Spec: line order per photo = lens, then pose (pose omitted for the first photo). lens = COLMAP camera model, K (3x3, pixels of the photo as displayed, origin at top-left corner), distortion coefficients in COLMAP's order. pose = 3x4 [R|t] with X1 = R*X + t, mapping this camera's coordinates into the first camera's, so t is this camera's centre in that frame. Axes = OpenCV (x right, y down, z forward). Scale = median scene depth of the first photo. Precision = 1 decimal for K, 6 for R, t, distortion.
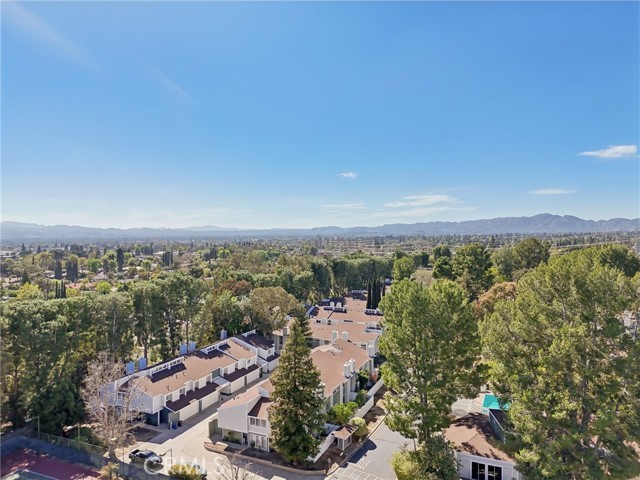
lens RADIAL K [[447.2, 0, 274.6], [0, 447.2, 284.9], [0, 0, 1]] dist [0.059190, -0.002464]
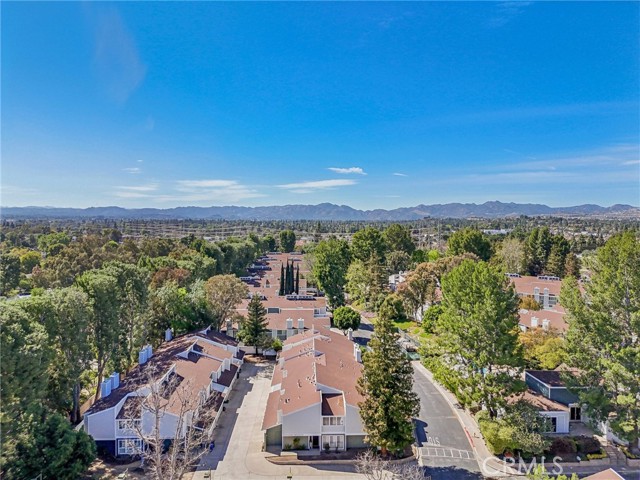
lens RADIAL K [[473.0, 0, 309.0], [0, 473.0, 273.7], [0, 0, 1]] dist [0.066061, -0.001914]
pose [[0.873870, -0.038591, 0.484625, -0.421502], [0.036271, 0.999242, 0.014166, -0.006745], [-0.484804, 0.005199, 0.874607, 0.138944]]
